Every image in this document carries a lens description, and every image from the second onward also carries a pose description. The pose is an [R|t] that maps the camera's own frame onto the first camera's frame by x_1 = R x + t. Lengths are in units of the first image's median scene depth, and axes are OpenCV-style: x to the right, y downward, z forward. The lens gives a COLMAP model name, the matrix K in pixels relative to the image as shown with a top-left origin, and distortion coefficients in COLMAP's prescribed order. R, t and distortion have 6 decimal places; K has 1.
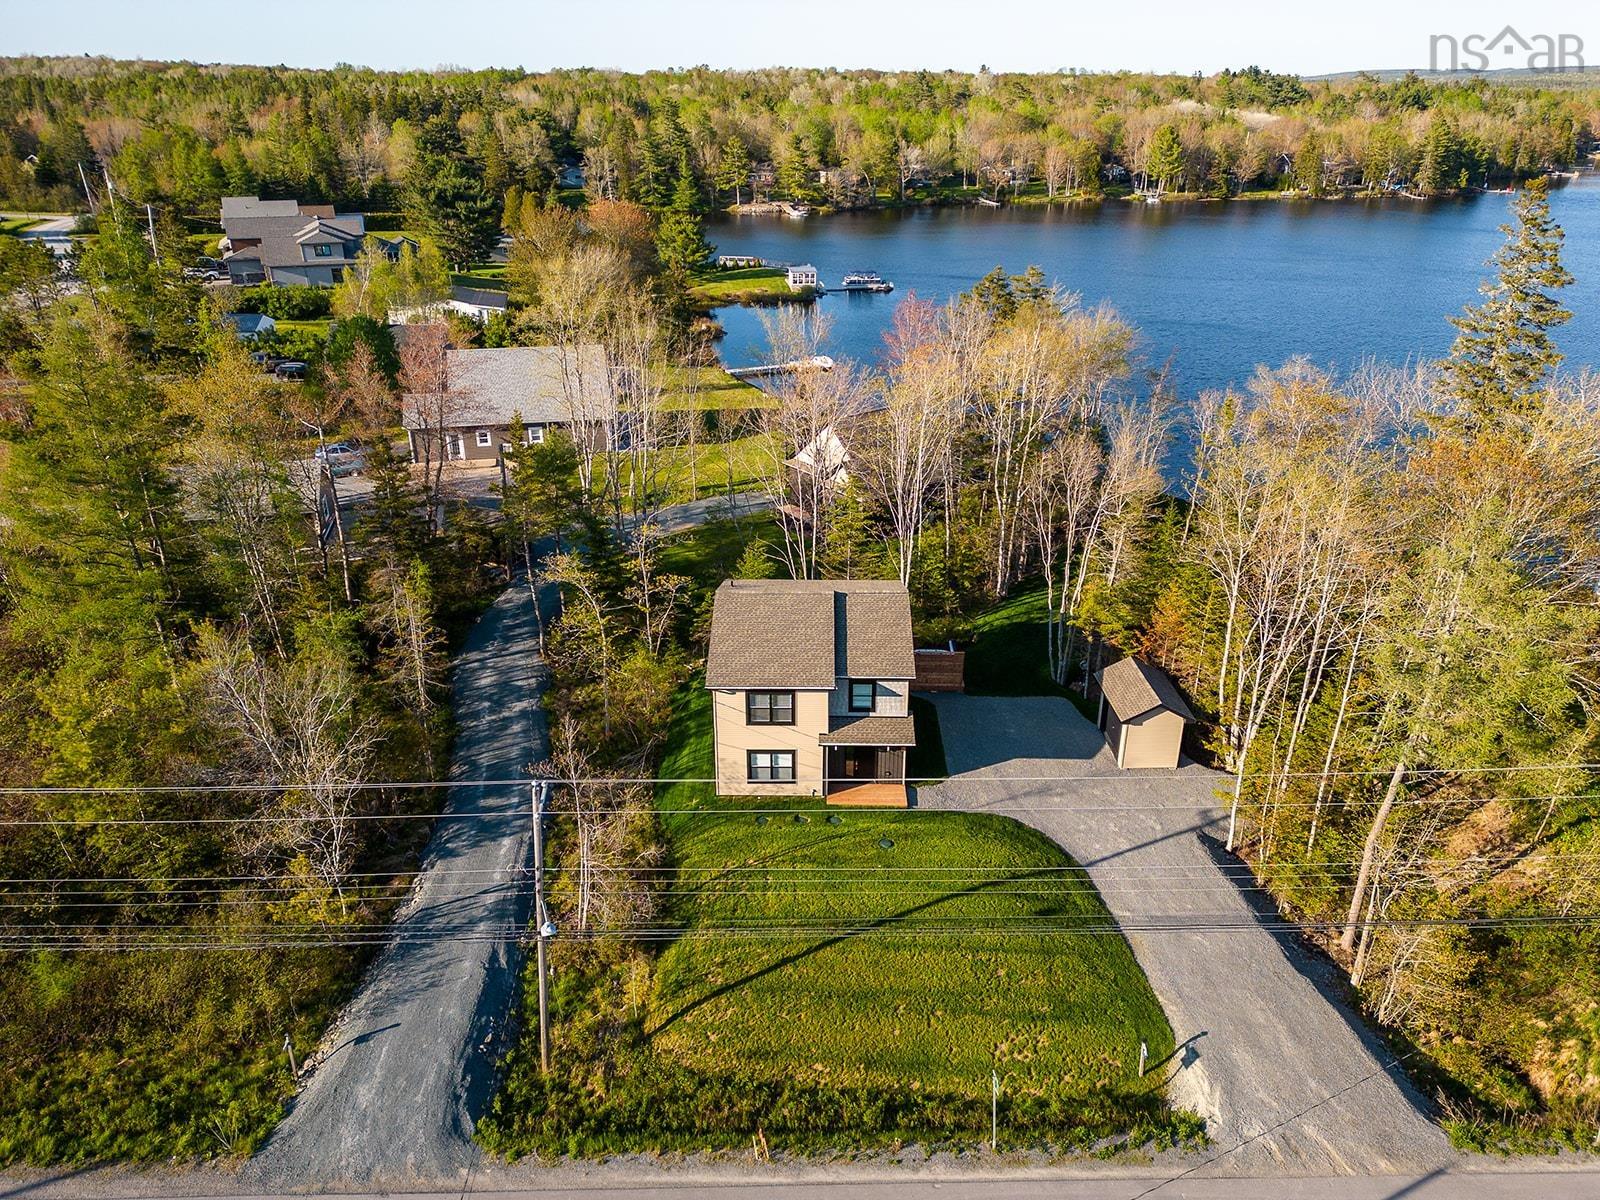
lens RADIAL K [[1113.5, 0, 805.2], [0, 1113.5, 600.6], [0, 0, 1]] dist [0.090270, -0.090502]
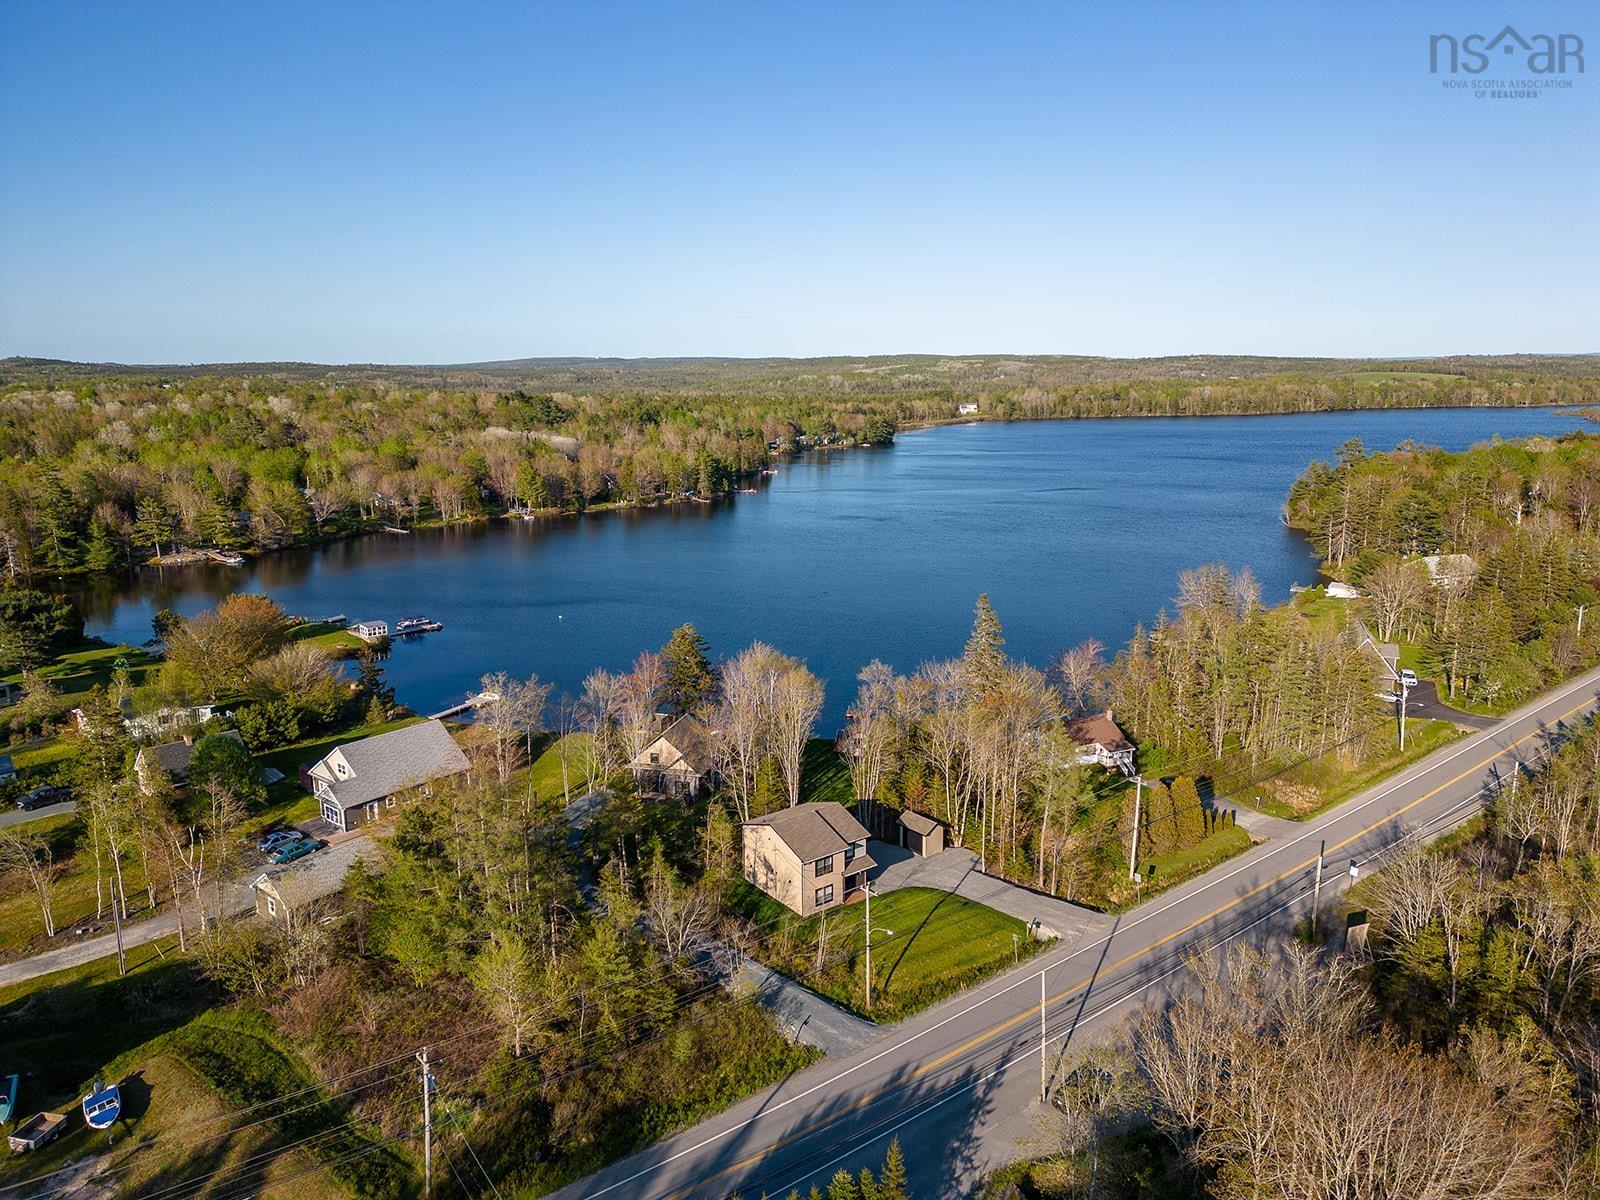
lens RADIAL K [[1113.5, 0, 805.2], [0, 1113.5, 600.6], [0, 0, 1]] dist [0.090270, -0.090502]
pose [[0.793678, -0.133714, 0.593461, -1.150919], [0.260546, 0.956258, -0.132990, -0.107745], [-0.549719, 0.260175, 0.793799, -0.781317]]
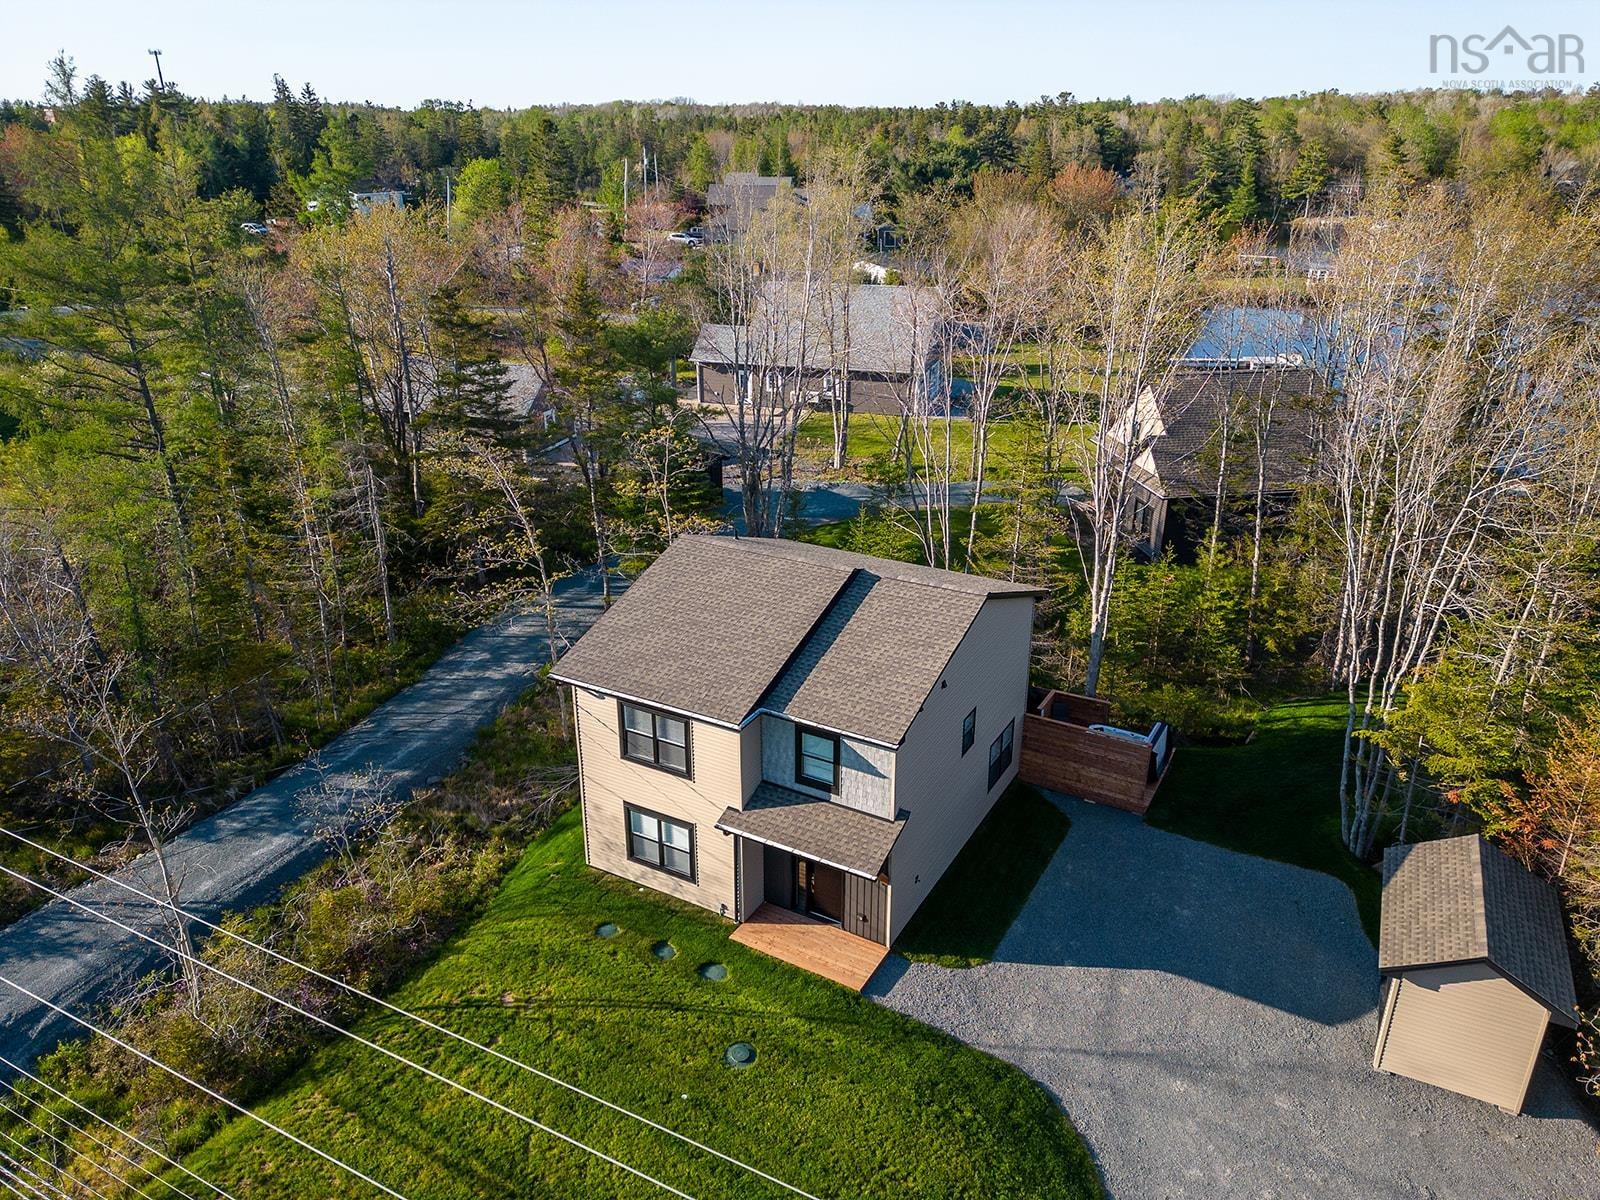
lens RADIAL K [[1113.5, 0, 805.2], [0, 1113.5, 600.6], [0, 0, 1]] dist [0.090270, -0.090502]
pose [[0.876833, 0.183730, -0.444304, 0.238359], [-0.200084, 0.979725, 0.010275, 0.006376], [0.437184, 0.079888, 0.895817, 0.455781]]
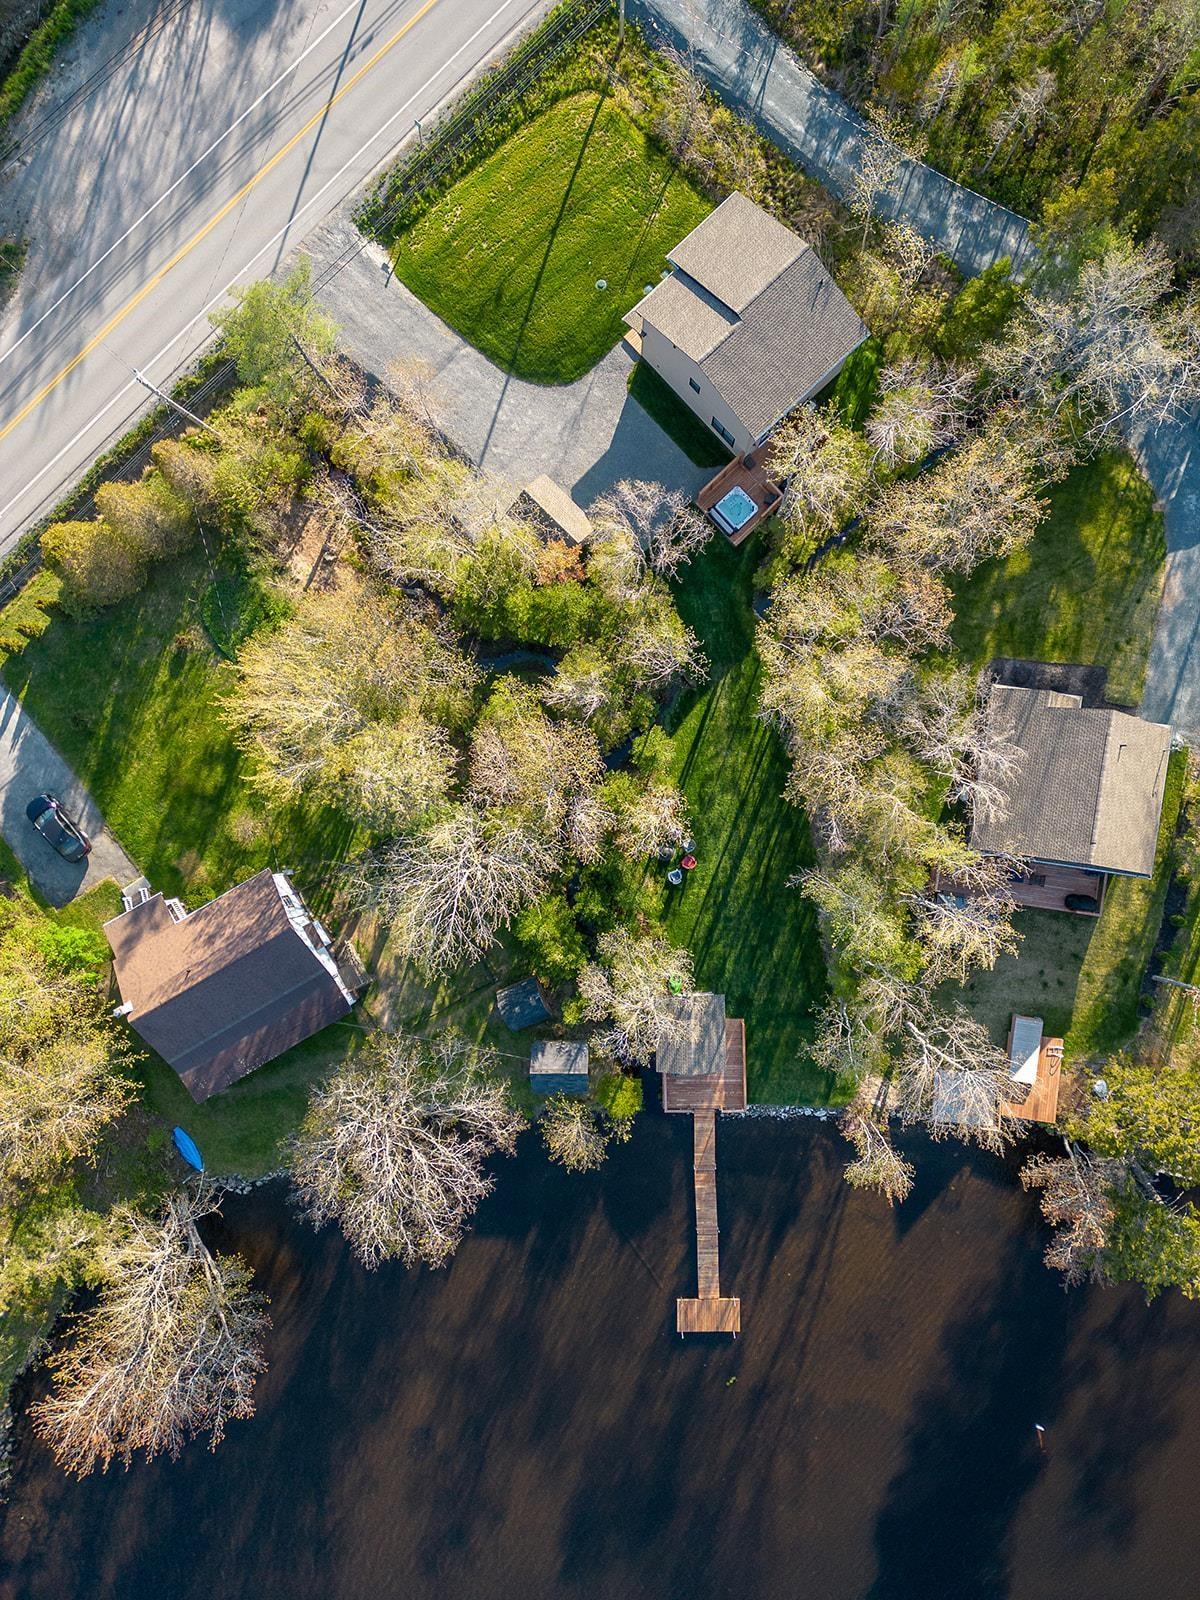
lens RADIAL K [[1113.5, 0, 600.0], [0, 1113.5, 800.0], [0, 0, 1]] dist [0.090270, -0.090502]
pose [[-0.719657, 0.694289, -0.007603, 0.482820], [-0.282516, -0.282801, 0.916629, -1.167427], [0.634255, 0.661806, 0.399667, 0.707615]]
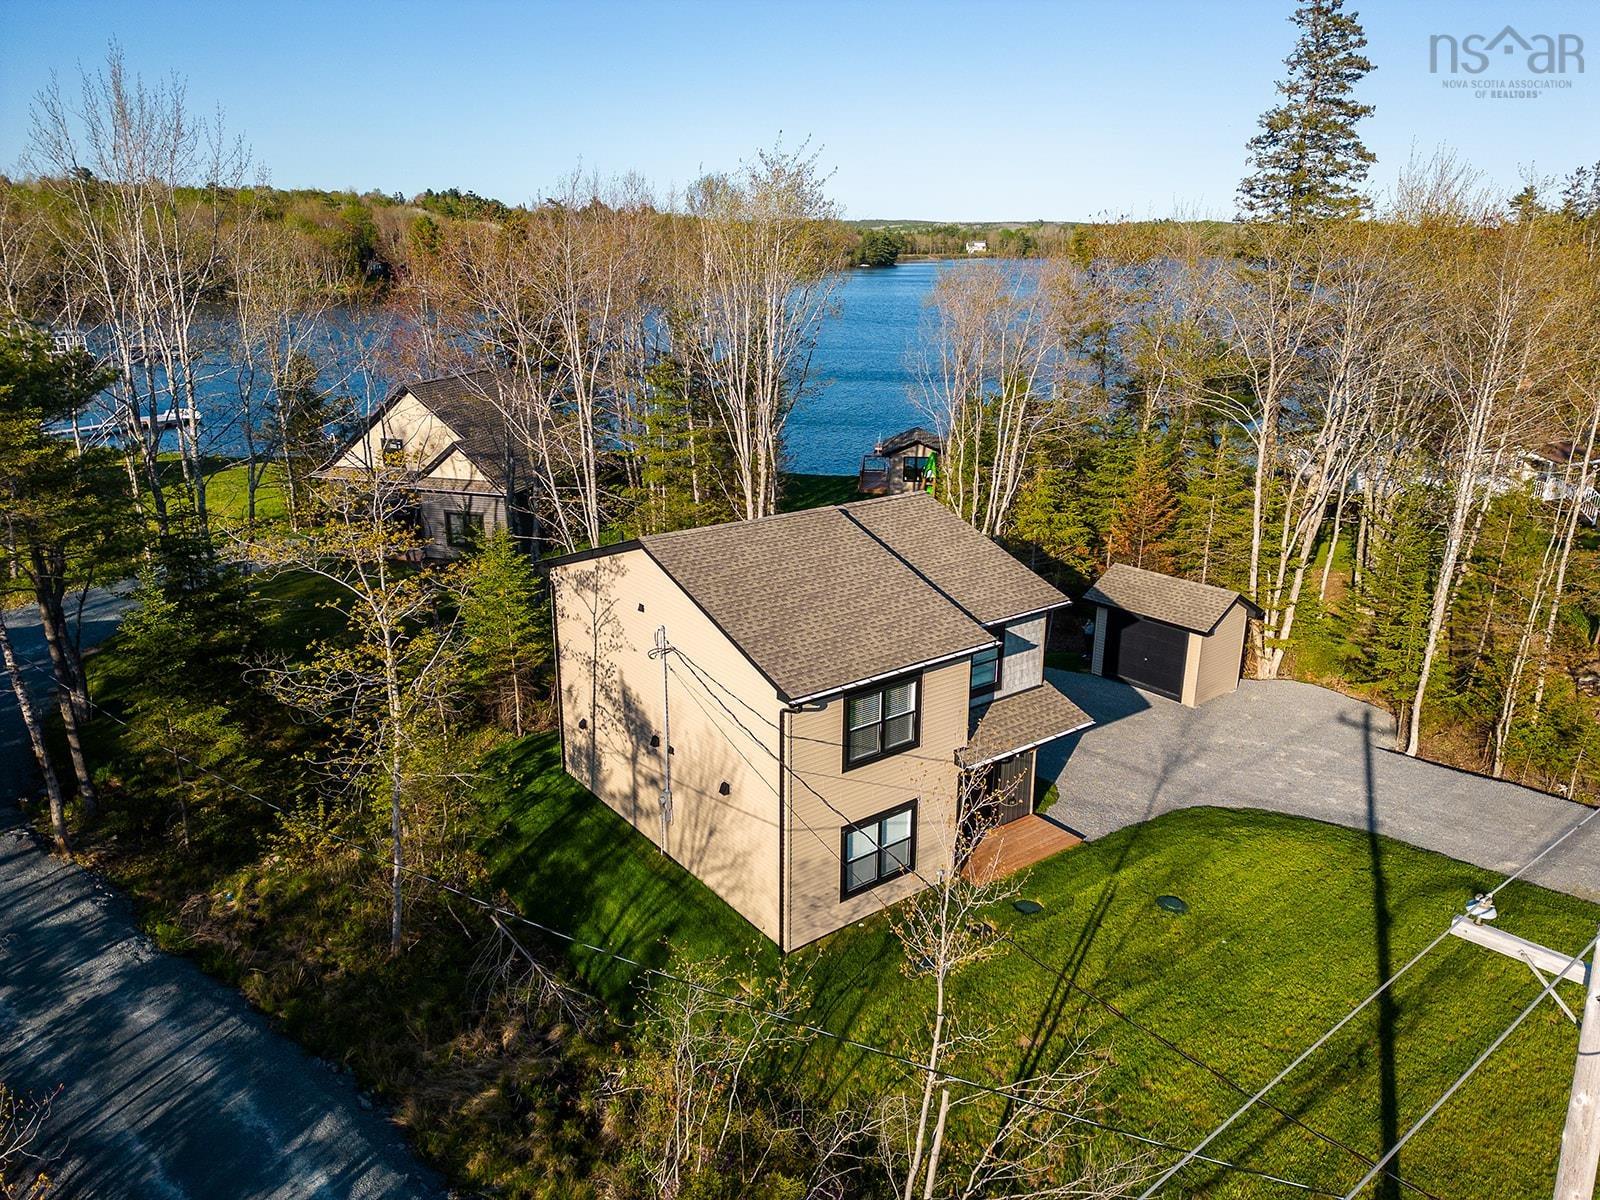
lens RADIAL K [[1113.5, 0, 805.2], [0, 1113.5, 600.6], [0, 0, 1]] dist [0.090270, -0.090502]
pose [[0.787481, -0.184635, 0.588033, -0.288004], [0.249852, 0.967797, -0.030720, 0.045707], [-0.563424, 0.171113, 0.808253, 0.542232]]
